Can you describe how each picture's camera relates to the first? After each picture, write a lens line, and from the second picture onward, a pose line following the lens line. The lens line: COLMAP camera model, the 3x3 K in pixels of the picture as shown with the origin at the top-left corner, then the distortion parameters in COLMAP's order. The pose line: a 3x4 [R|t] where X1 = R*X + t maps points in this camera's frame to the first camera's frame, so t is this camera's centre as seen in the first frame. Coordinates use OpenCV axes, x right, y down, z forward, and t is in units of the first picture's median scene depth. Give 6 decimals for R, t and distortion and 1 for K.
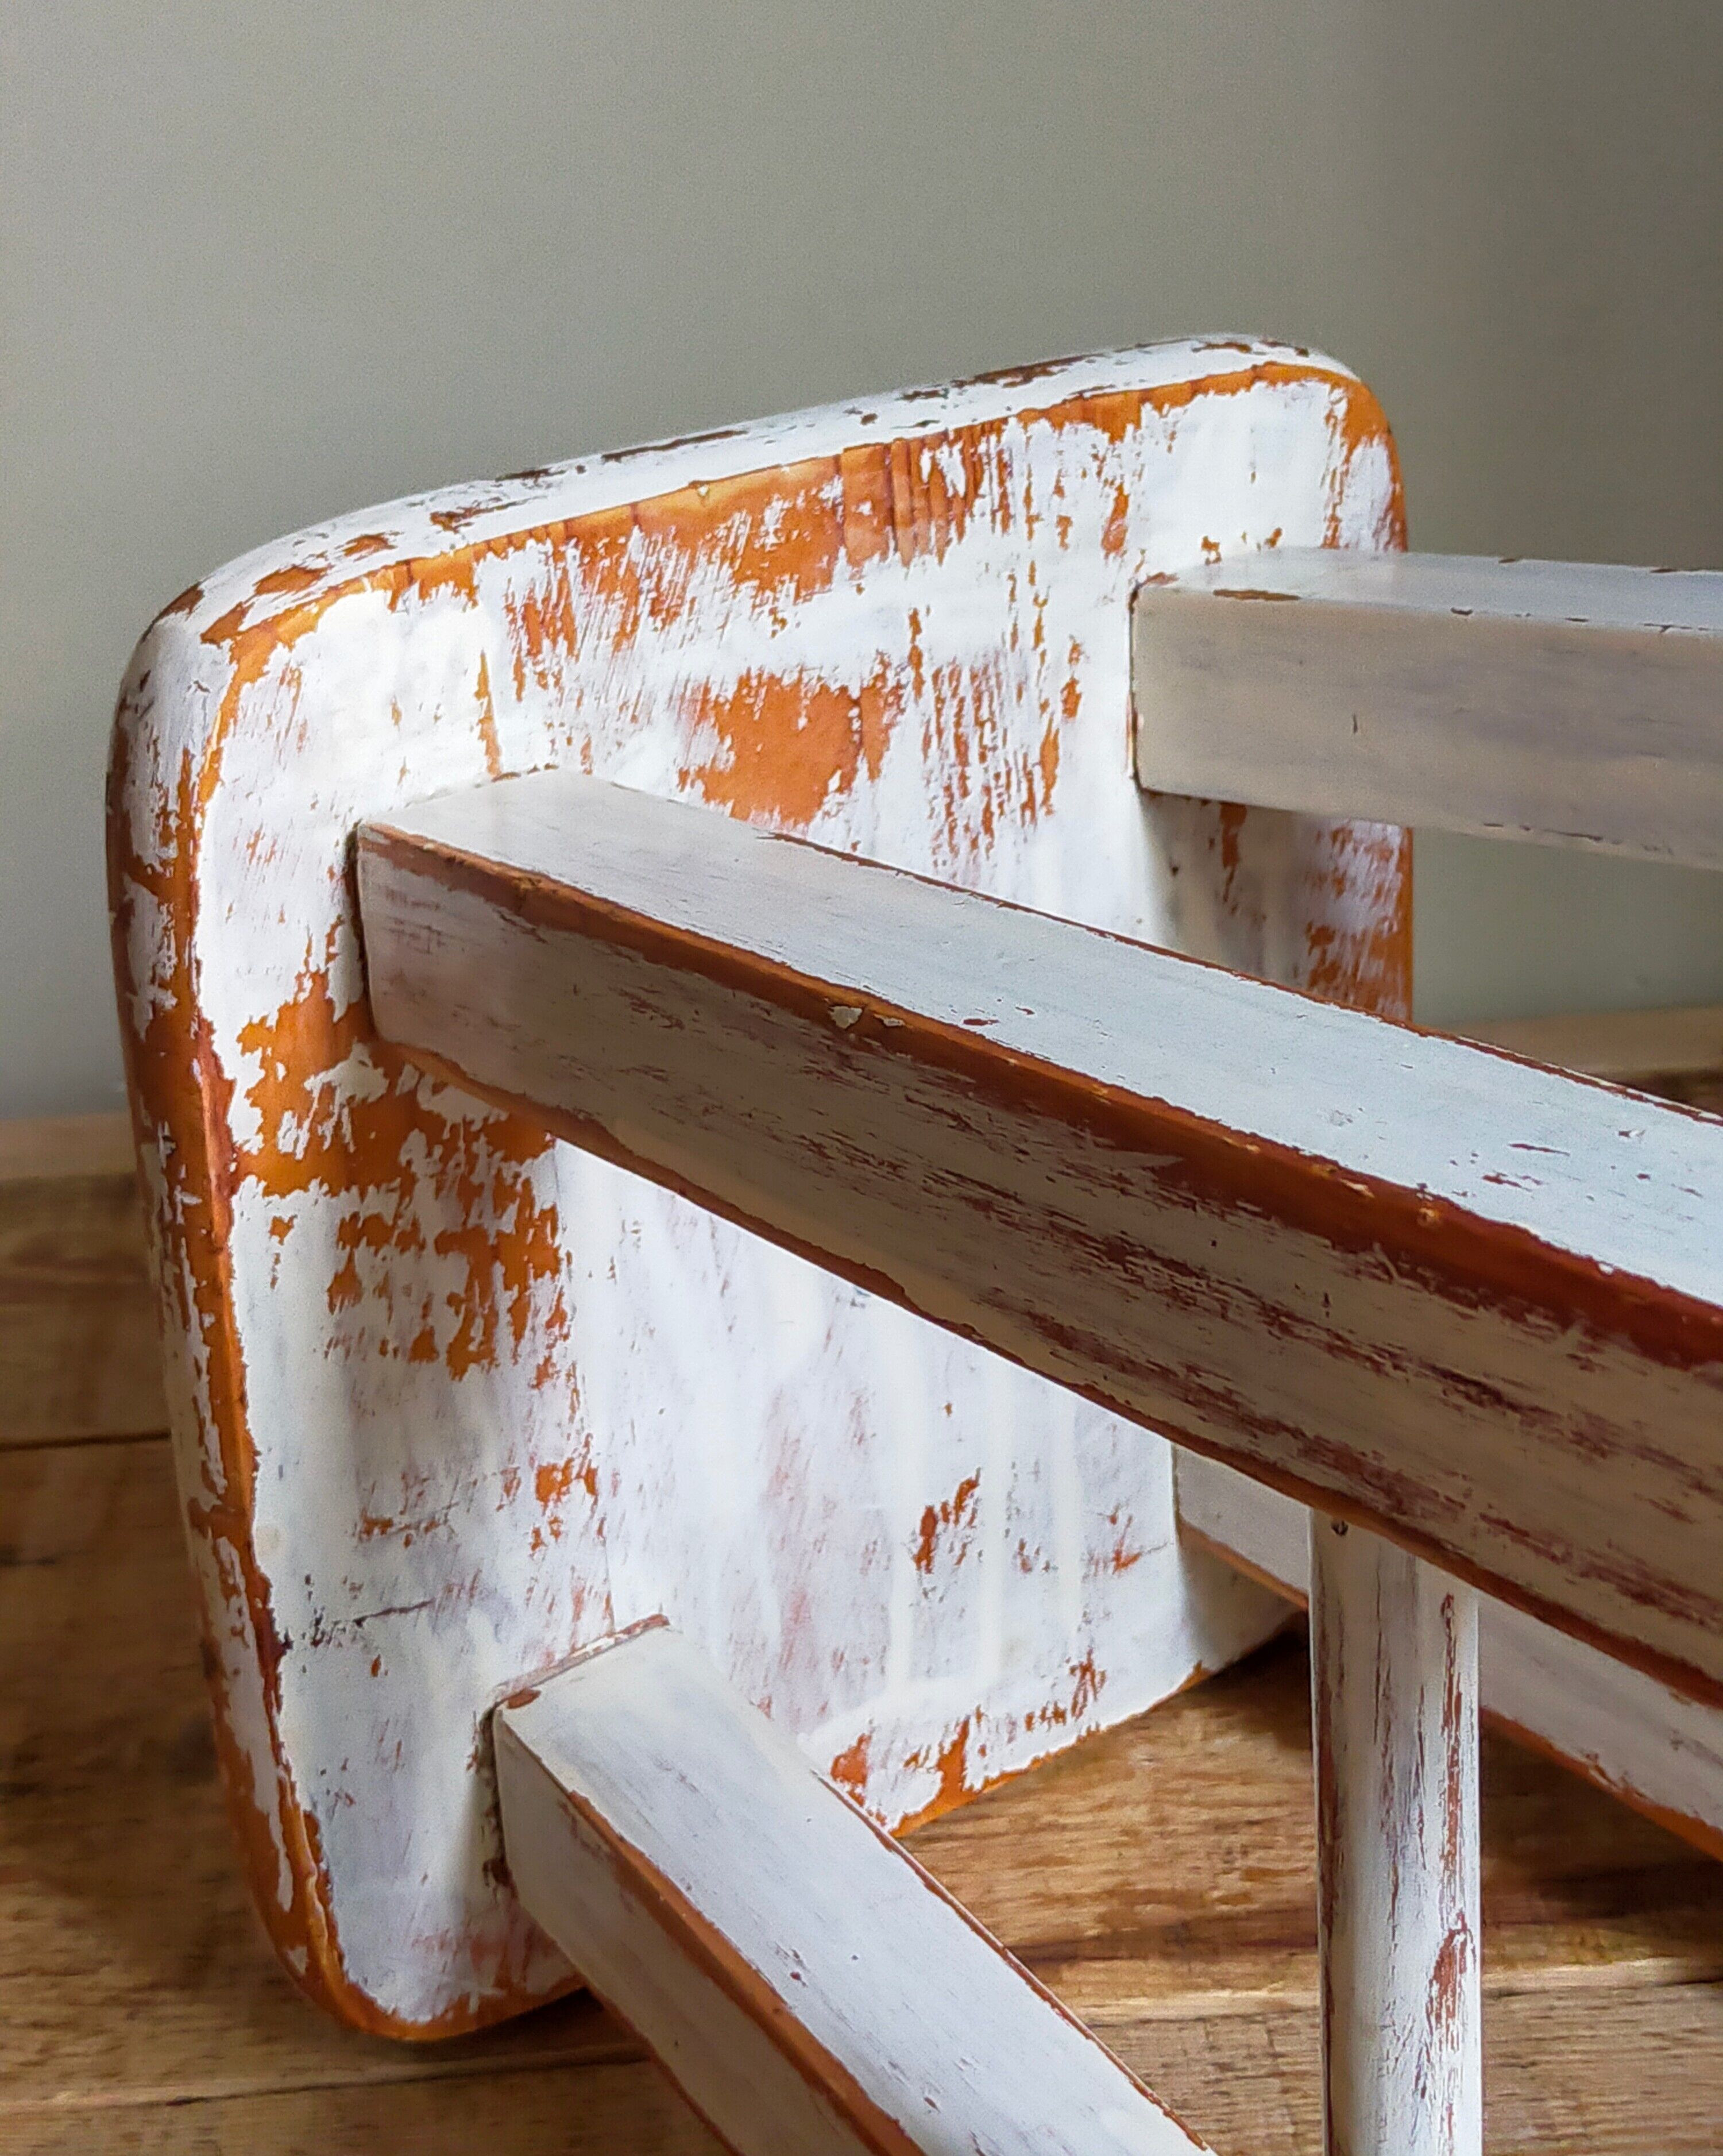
lens RADIAL K [[3472.9, 0, 863.9], [0, 3472.9, 1015.3], [0, 0, 1]] dist [0.087712, -0.059669]
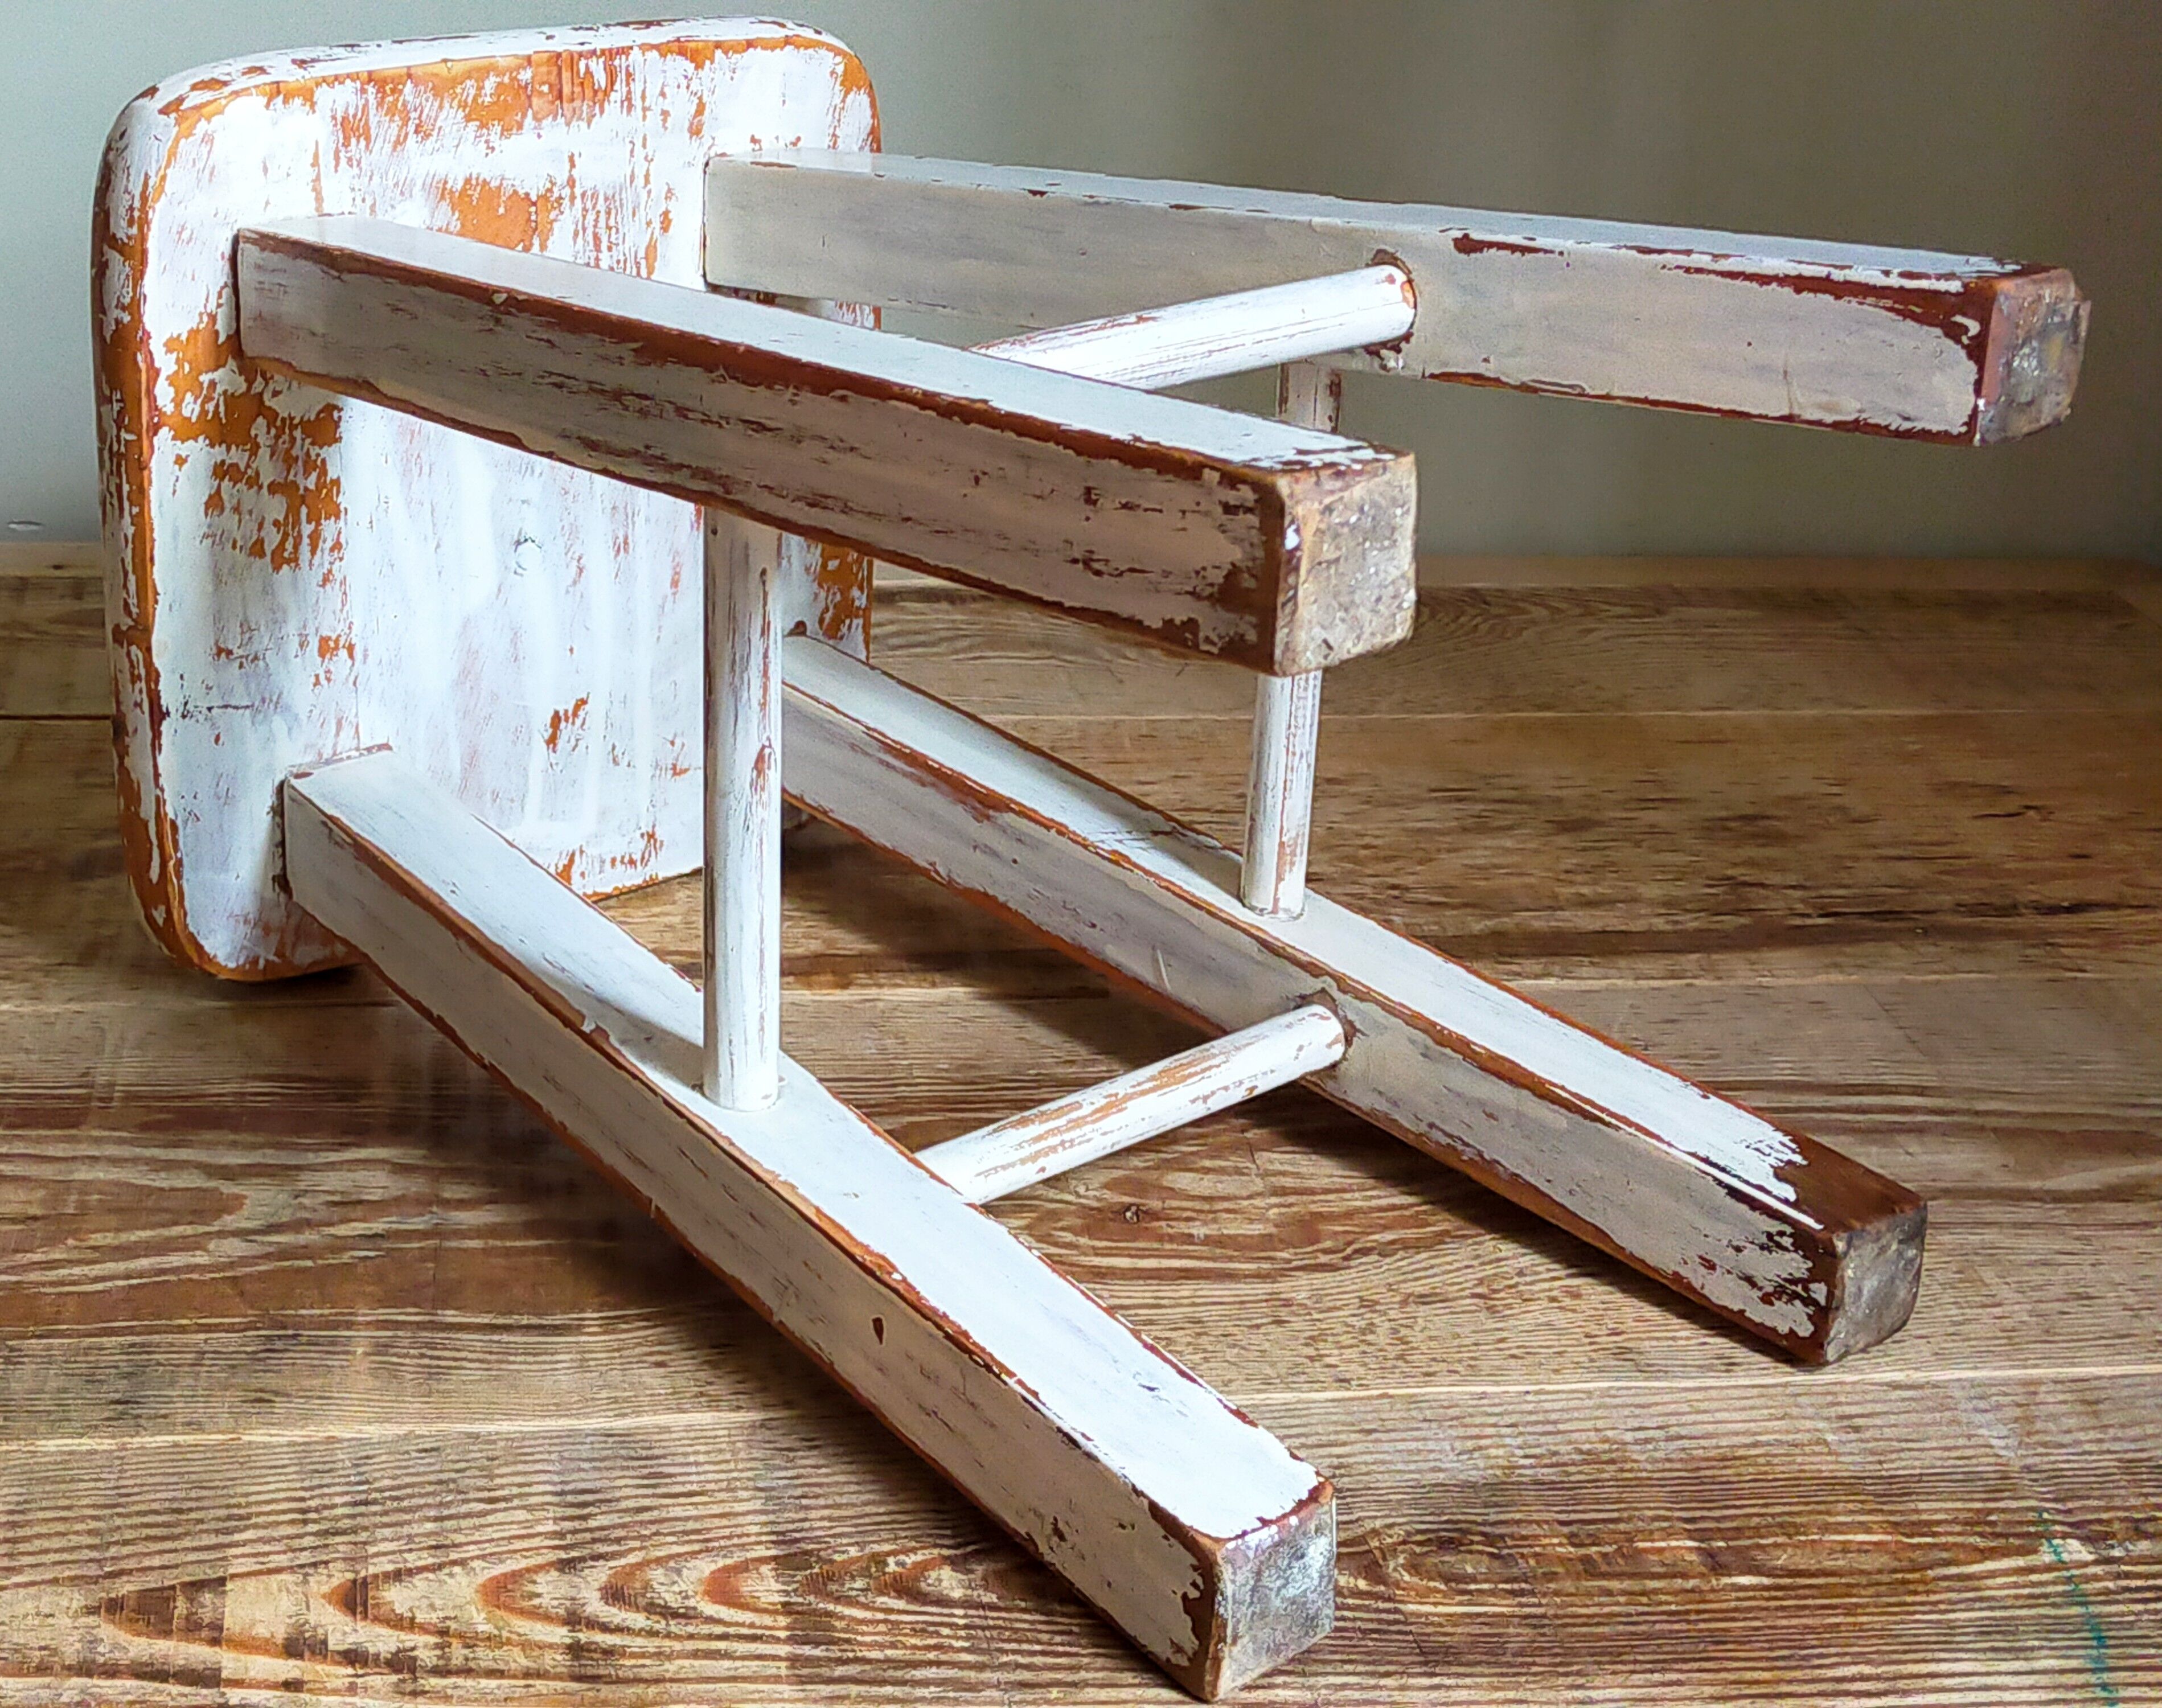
lens RADIAL K [[3389.2, 0, 1018.7], [0, 3389.2, 843.7], [0, 0, 1]] dist [0.118089, -0.166306]
pose [[0.991332, 0.061018, 0.116350, 0.059483], [-0.061734, 0.998089, 0.002557, 0.210900], [-0.115972, -0.009717, 0.993205, -0.719837]]
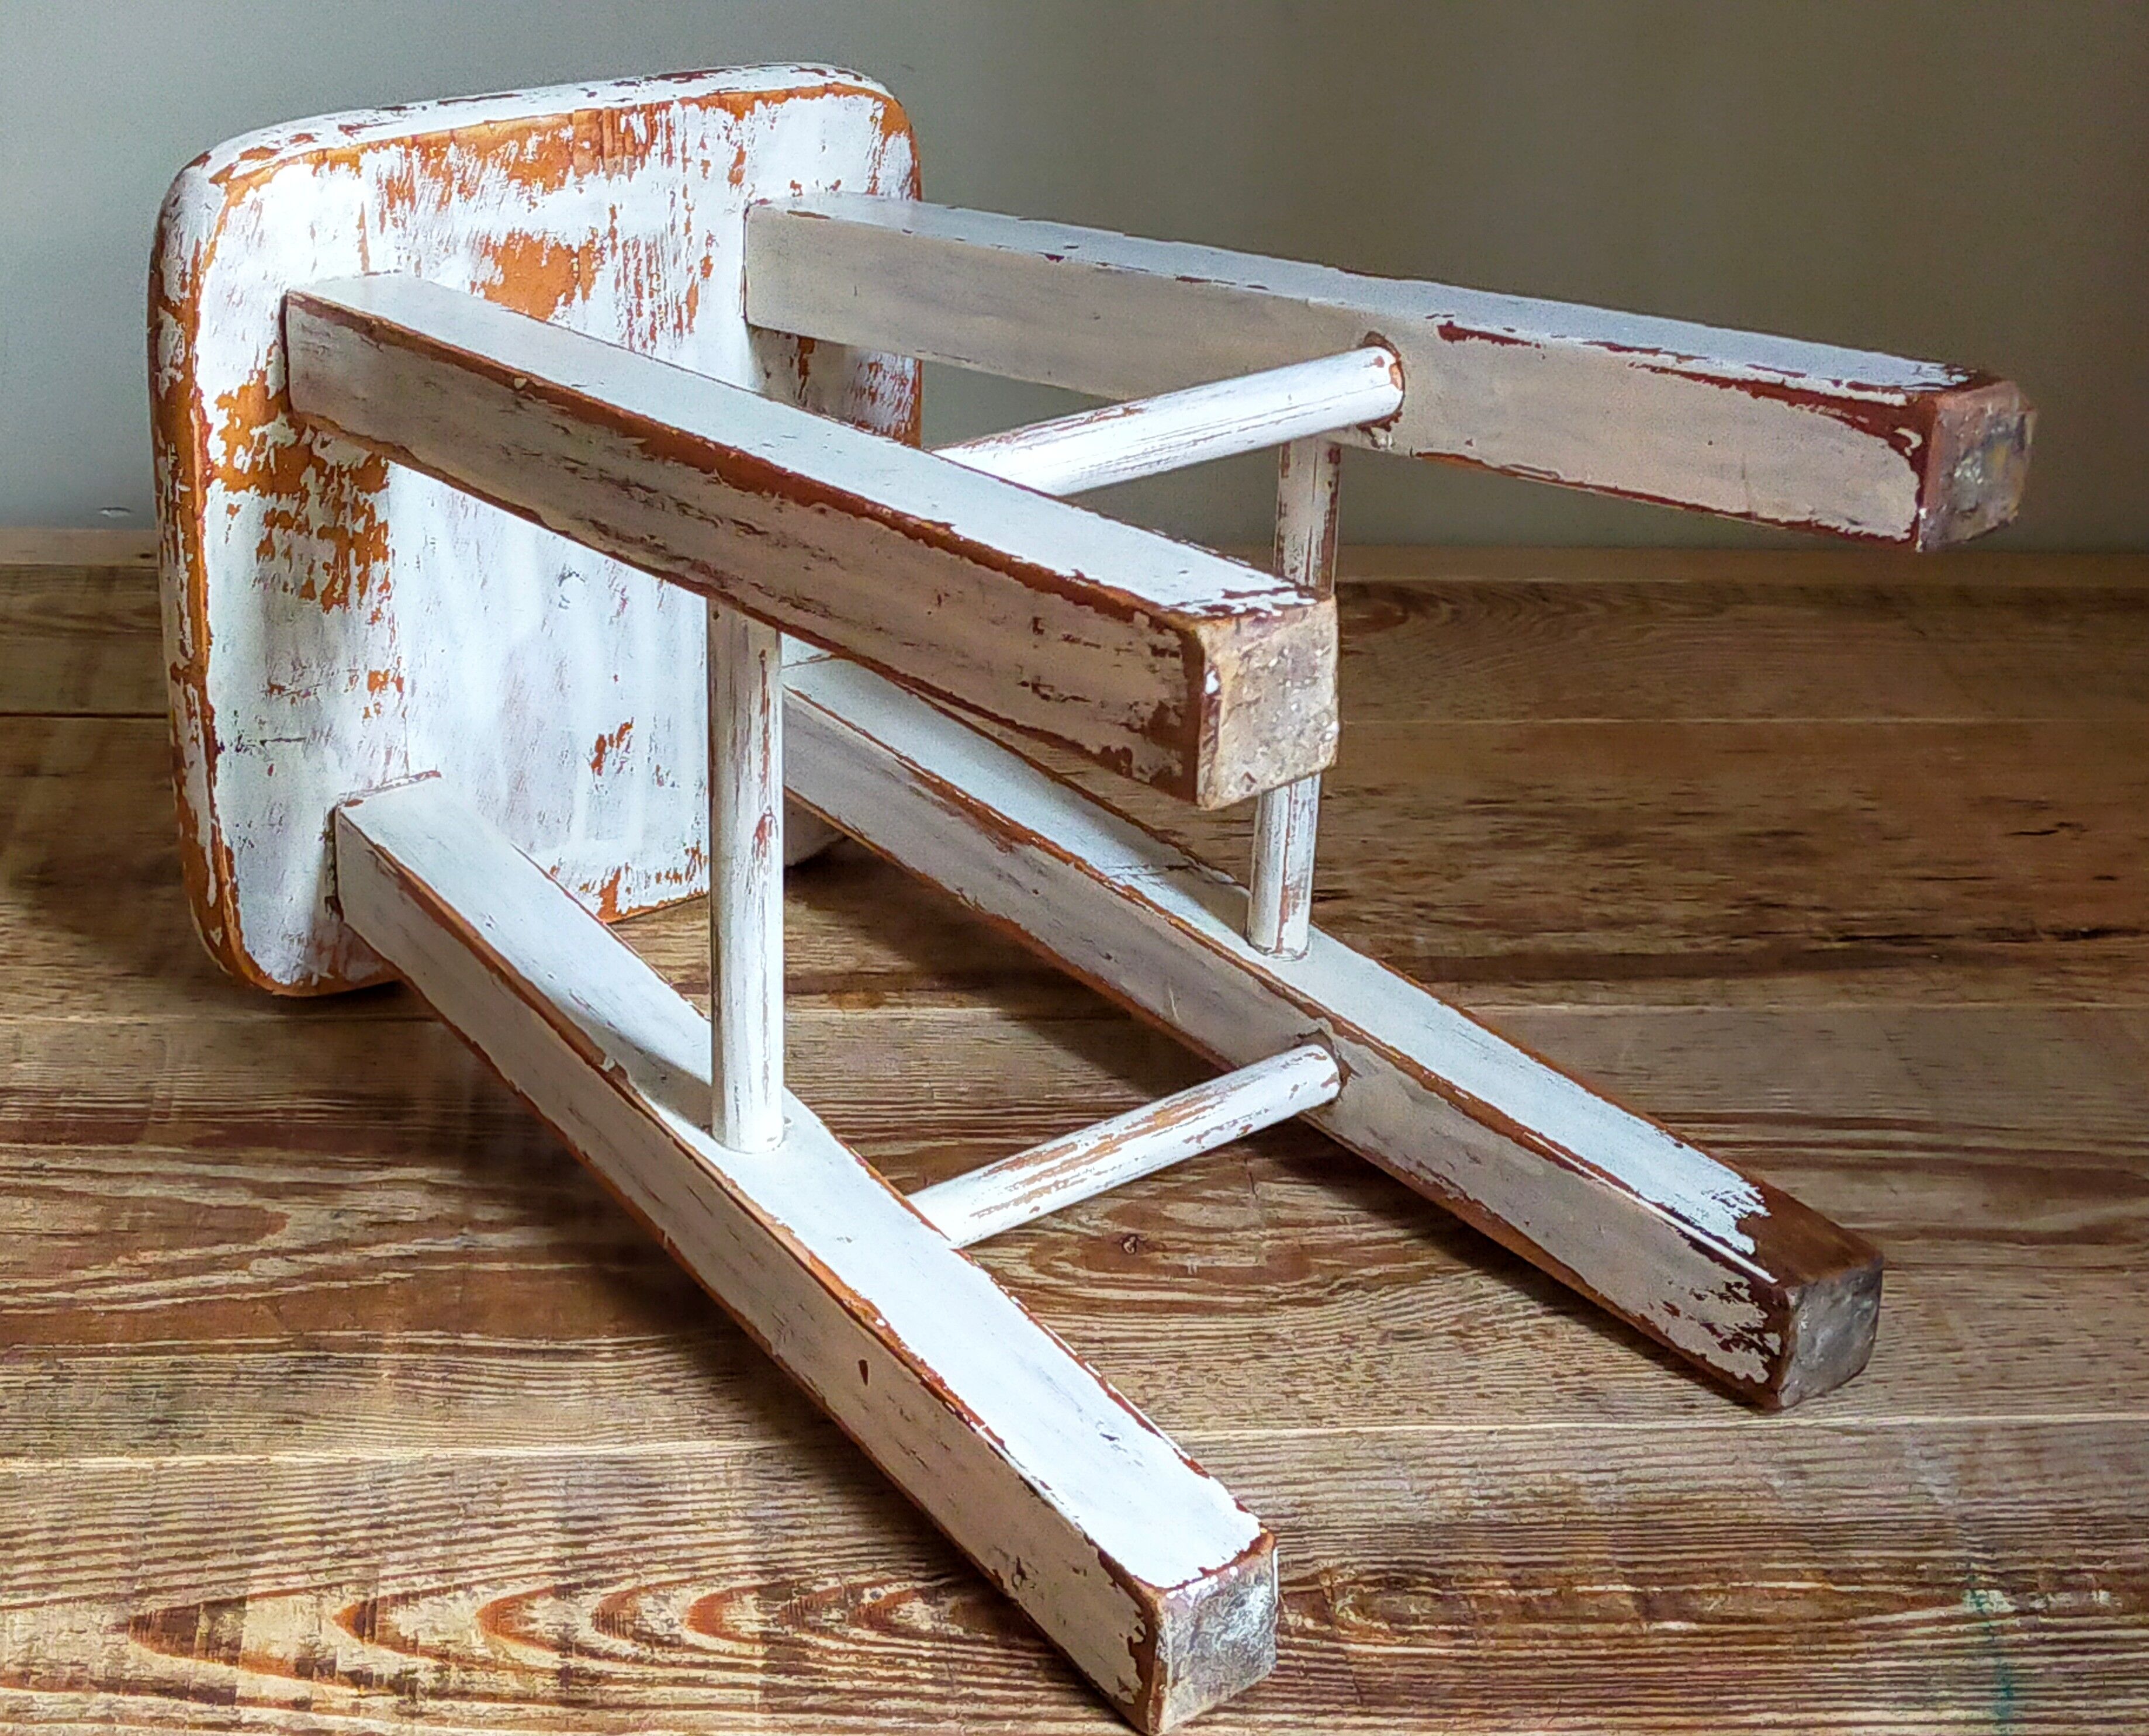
lens RADIAL K [[3467.2, 0, 1046.3], [0, 3467.2, 866.9], [0, 0, 1]] dist [0.111671, -0.100673]
pose [[0.994411, 0.069587, 0.079405, 0.119484], [-0.073474, 0.996183, 0.047131, 0.122911], [-0.075822, -0.052701, 0.995728, -0.828934]]
